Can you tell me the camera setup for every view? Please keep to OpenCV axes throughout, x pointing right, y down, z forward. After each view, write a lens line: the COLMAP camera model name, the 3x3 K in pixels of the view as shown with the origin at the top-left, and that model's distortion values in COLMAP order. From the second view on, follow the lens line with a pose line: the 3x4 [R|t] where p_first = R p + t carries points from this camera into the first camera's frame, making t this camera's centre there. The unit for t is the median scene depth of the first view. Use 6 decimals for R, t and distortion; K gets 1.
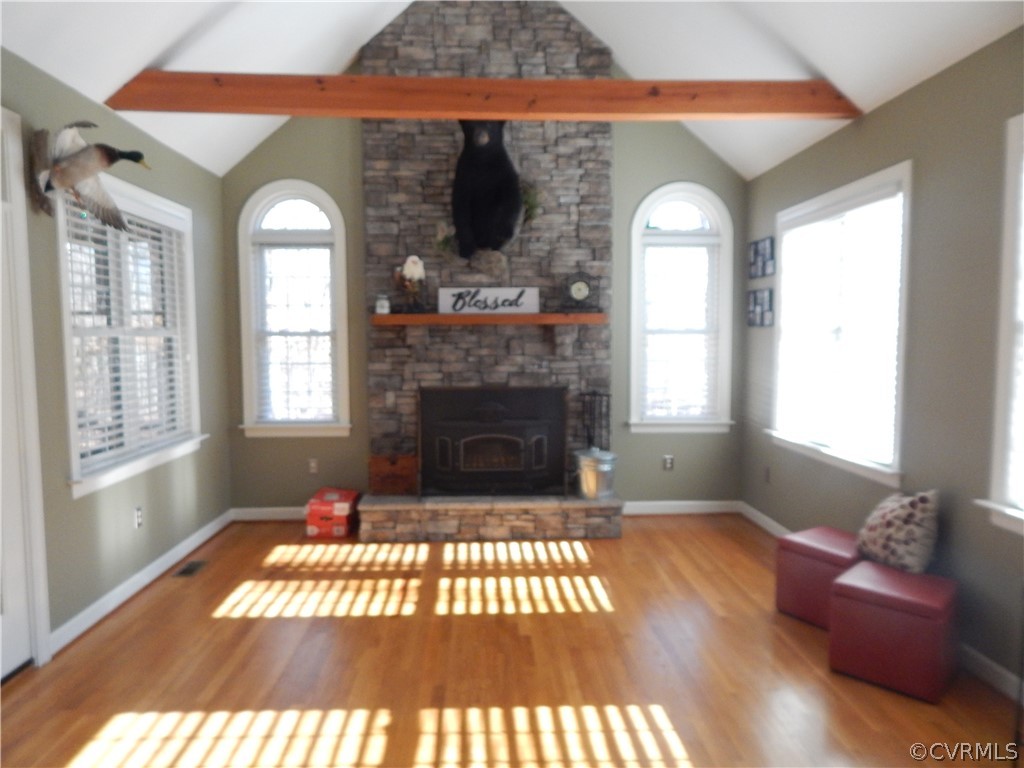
lens RADIAL K [[677.0, 0, 519.7], [0, 677.0, 381.1], [0, 0, 1]] dist [-0.003218, -0.001900]
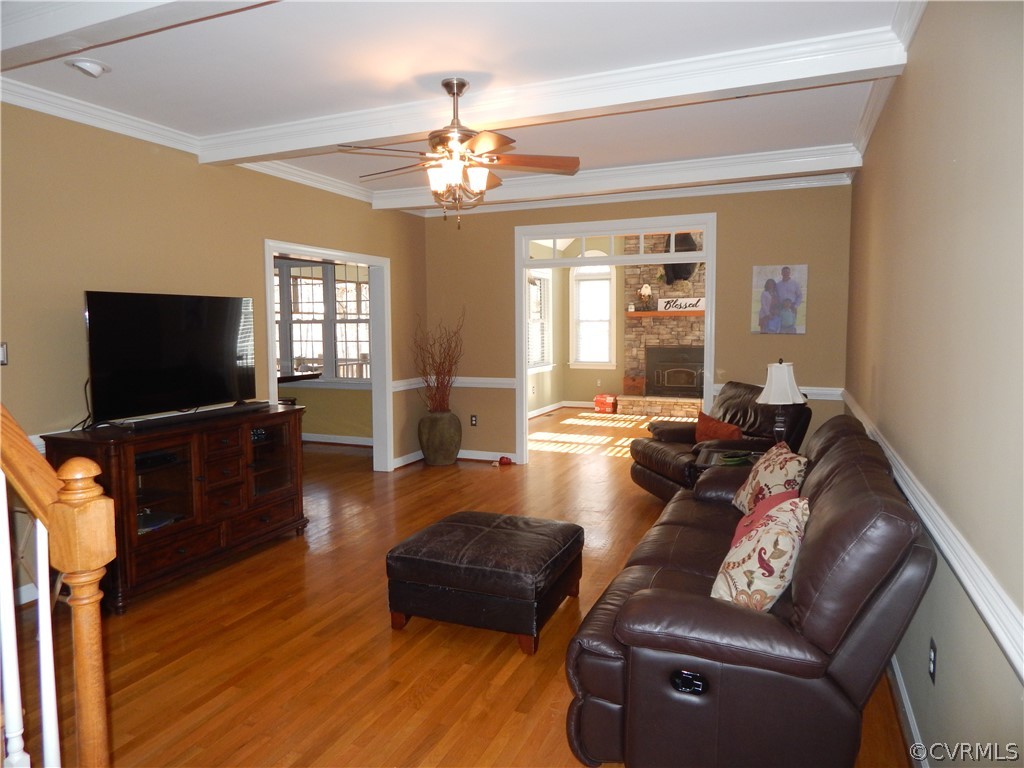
lens RADIAL K [[677.0, 0, 512.7], [0, 677.0, 383.8], [0, 0, 1]] dist [-0.003218, -0.001900]
pose [[0.899881, 0.033820, -0.434821, 0.396100], [-0.024483, 0.999334, 0.027058, 0.080163], [0.435447, -0.013703, 0.900110, -1.088672]]
